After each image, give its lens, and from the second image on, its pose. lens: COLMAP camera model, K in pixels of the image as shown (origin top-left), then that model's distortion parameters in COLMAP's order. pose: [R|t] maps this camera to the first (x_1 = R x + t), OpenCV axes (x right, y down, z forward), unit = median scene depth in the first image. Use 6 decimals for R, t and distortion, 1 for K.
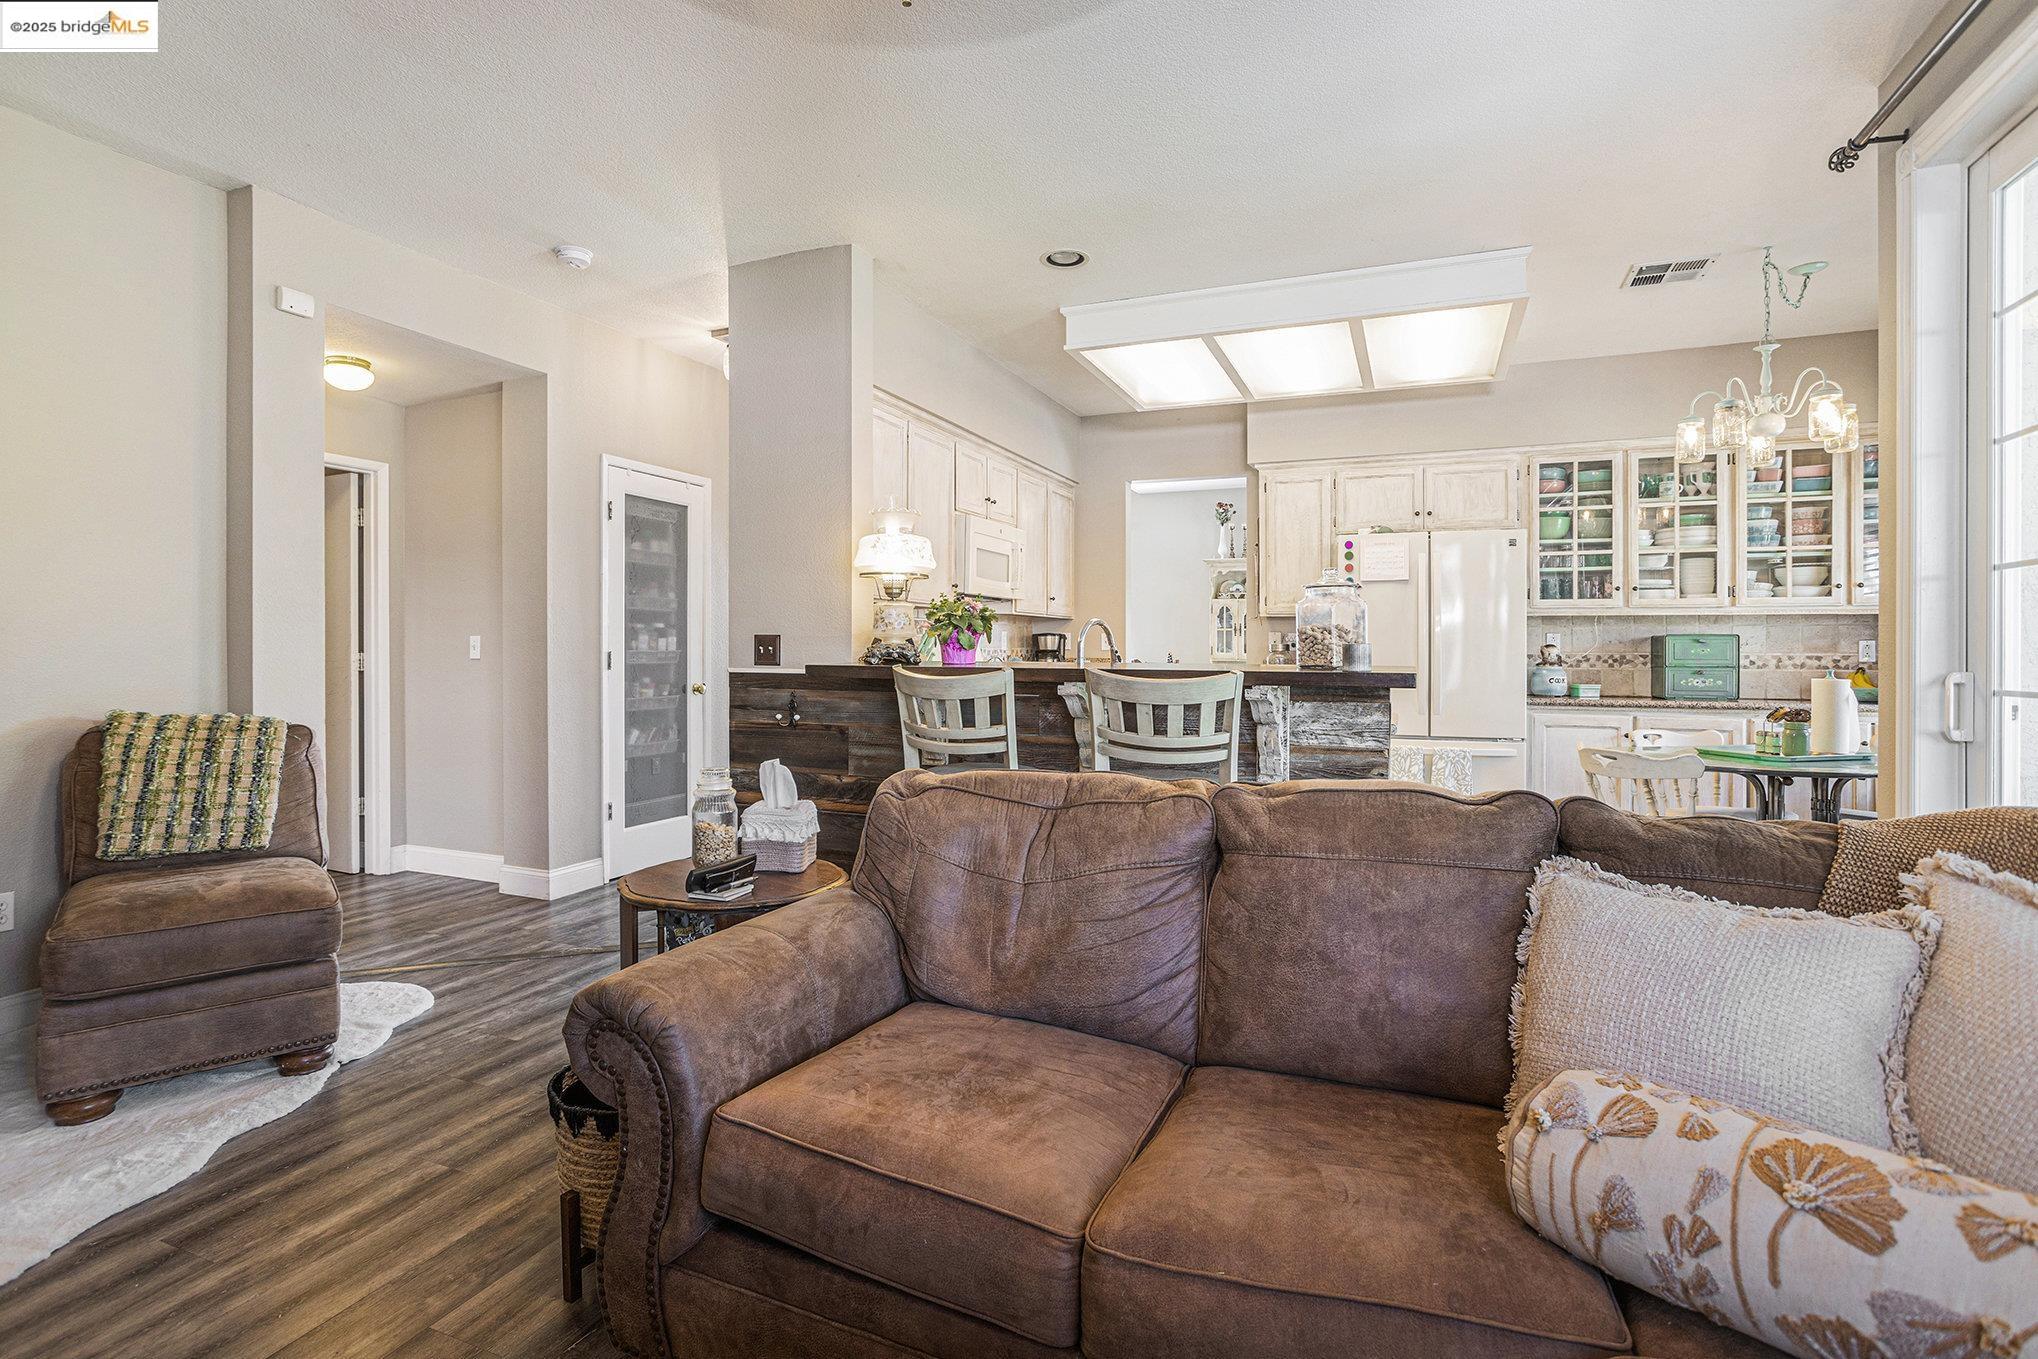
lens RADIAL K [[1005.1, 0, 1004.9], [0, 1005.1, 651.4], [0, 0, 1]] dist [-0.051888, 0.033873]
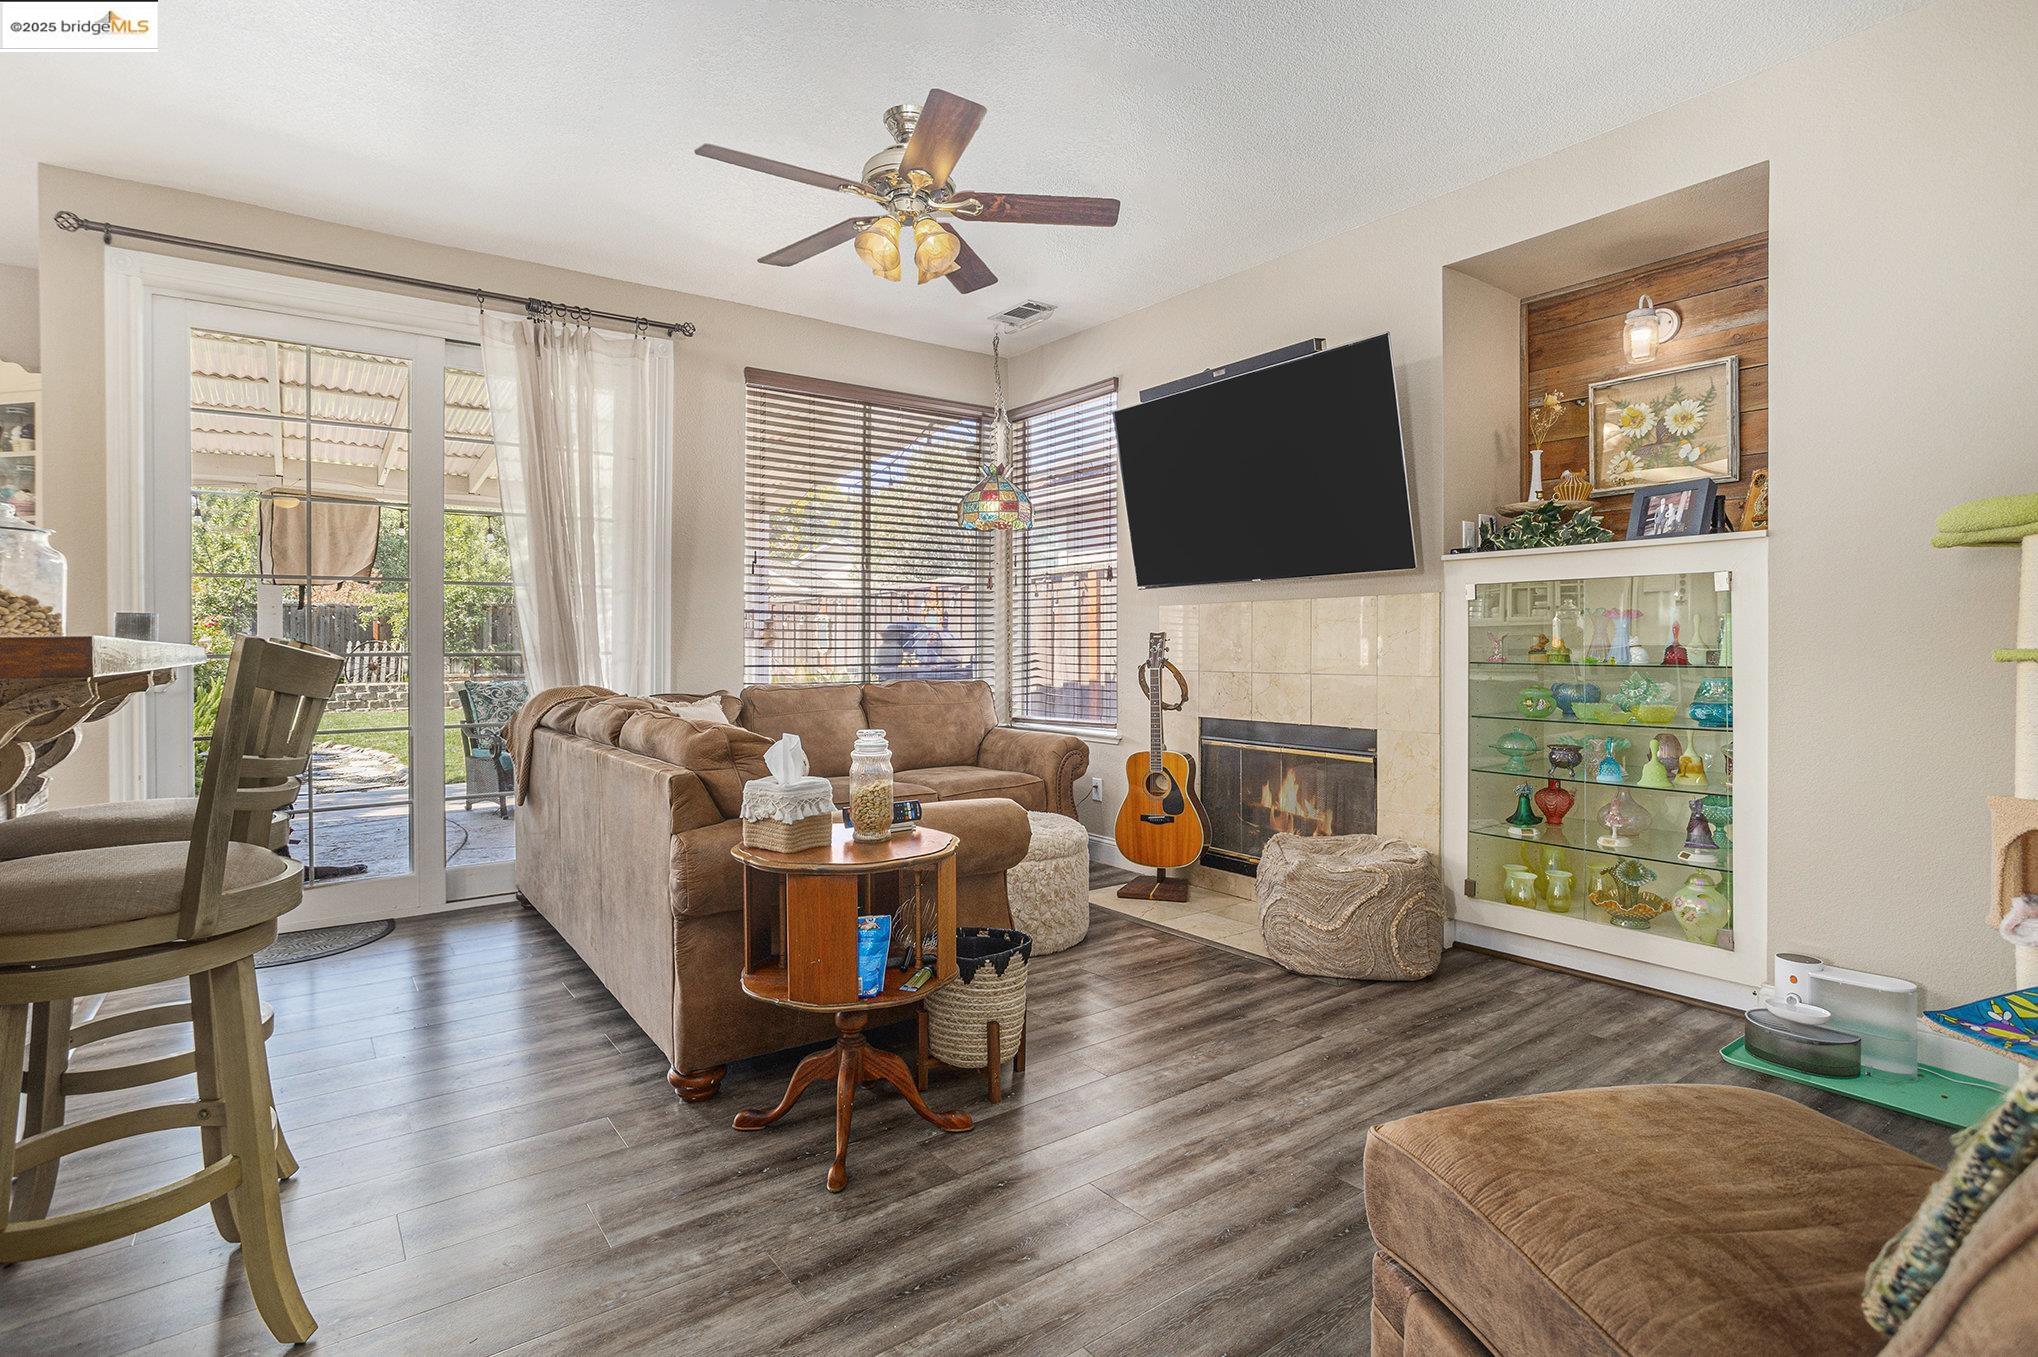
lens RADIAL K [[1005.1, 0, 1004.9], [0, 1005.1, 650.4], [0, 0, 1]] dist [-0.051888, 0.033873]
pose [[-0.860774, -0.000559, 0.508988, -0.507690], [0.007206, 0.999886, 0.013285, 0.012297], [-0.508937, 0.015103, -0.860671, 0.987103]]
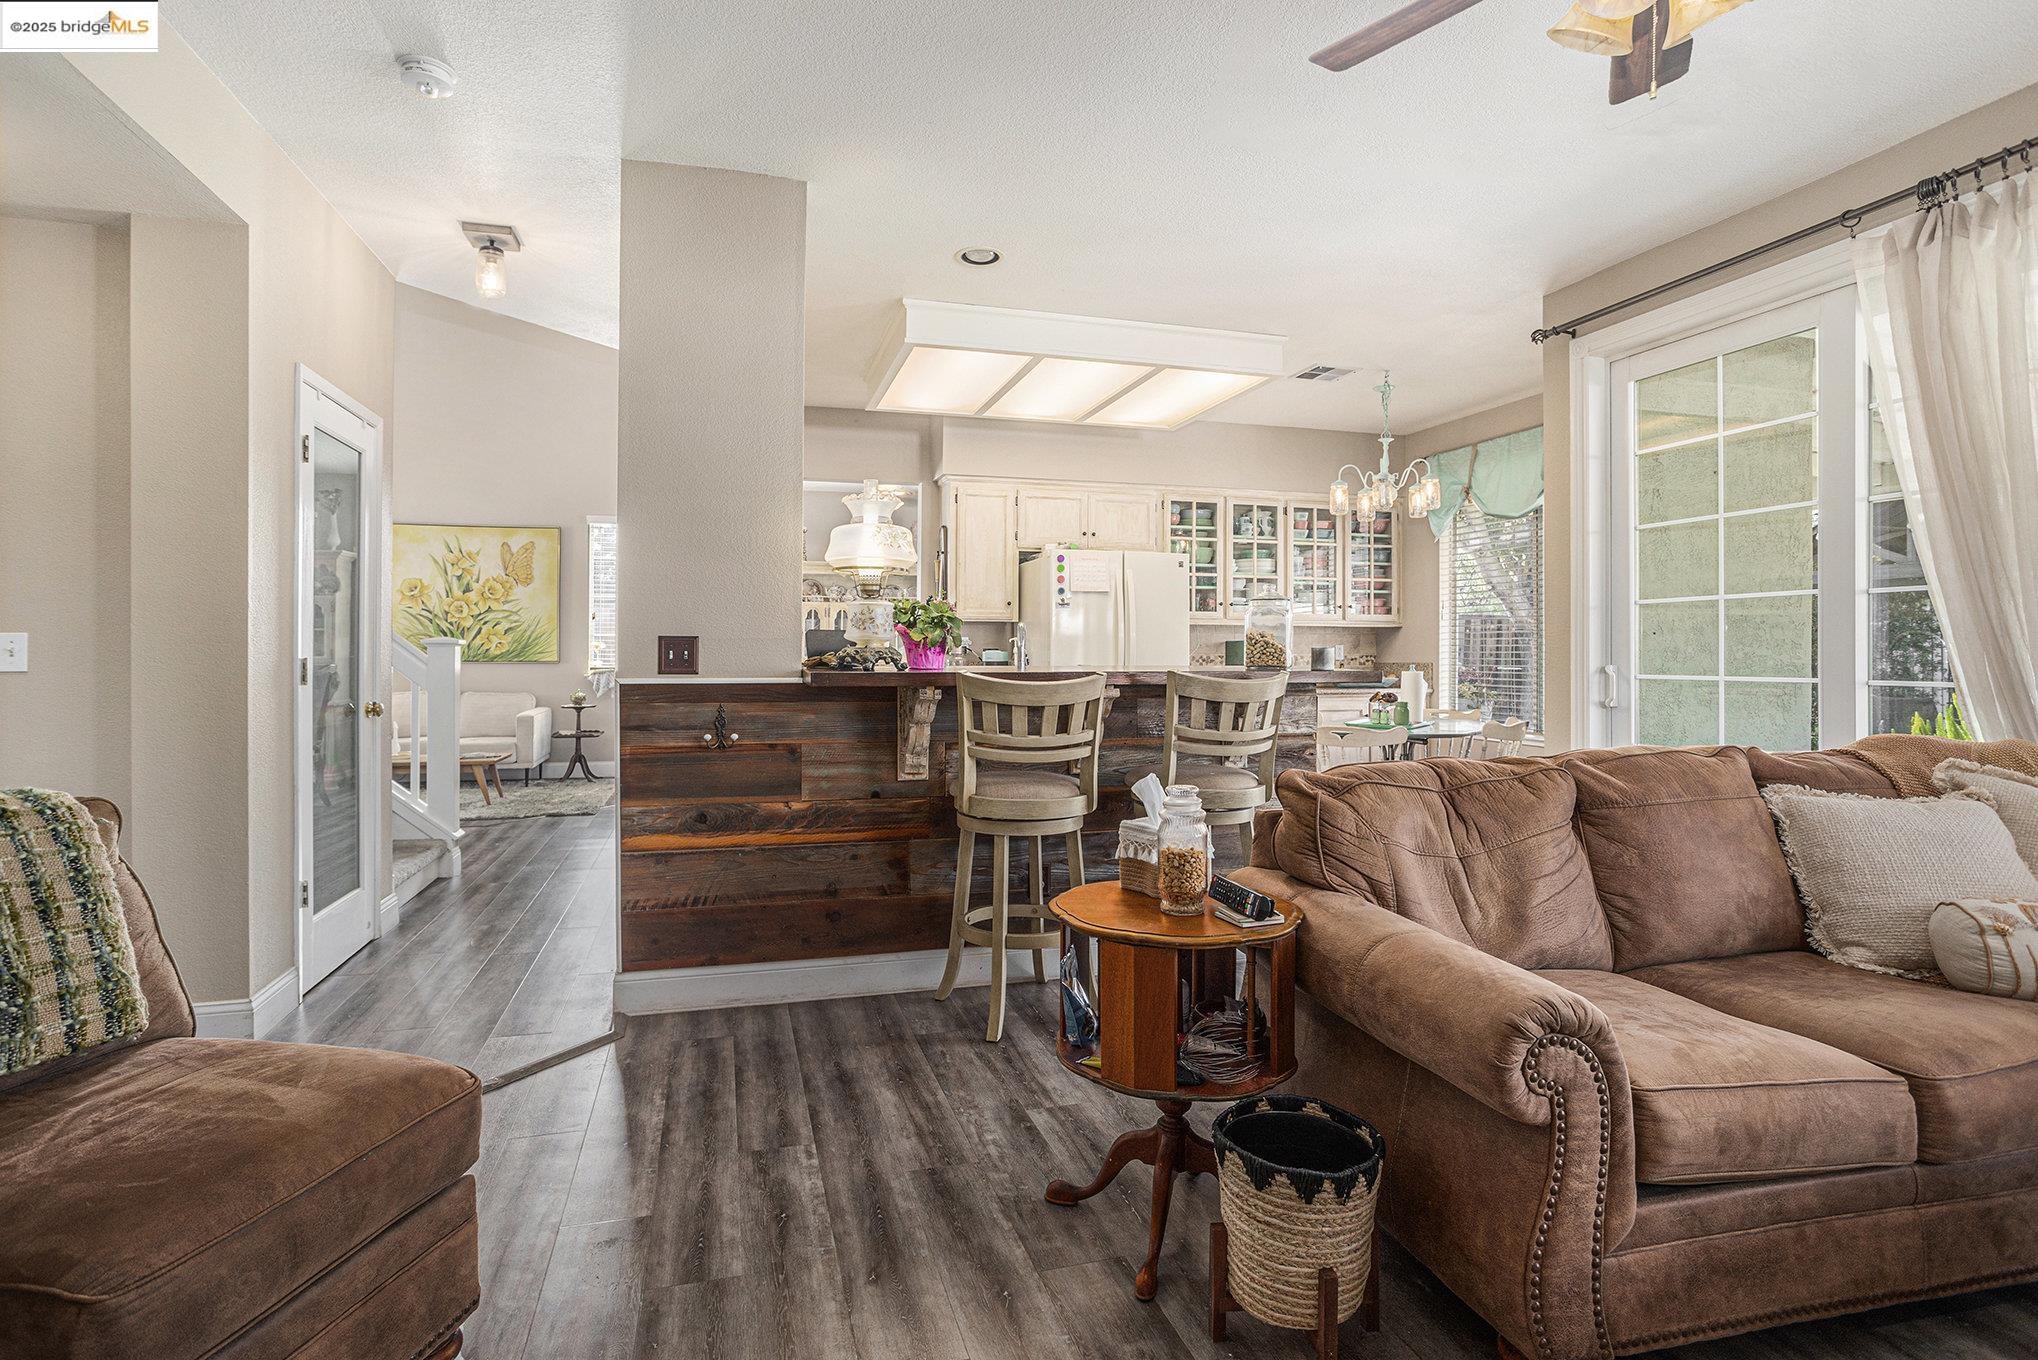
lens RADIAL K [[1005.1, 0, 1004.9], [0, 1005.1, 651.9], [0, 0, 1]] dist [-0.051888, 0.033873]
pose [[0.776811, -0.002570, 0.629728, -0.533632], [0.003253, 0.999995, 0.000068, -0.002946], [-0.629725, 0.001995, 0.776815, 0.215973]]
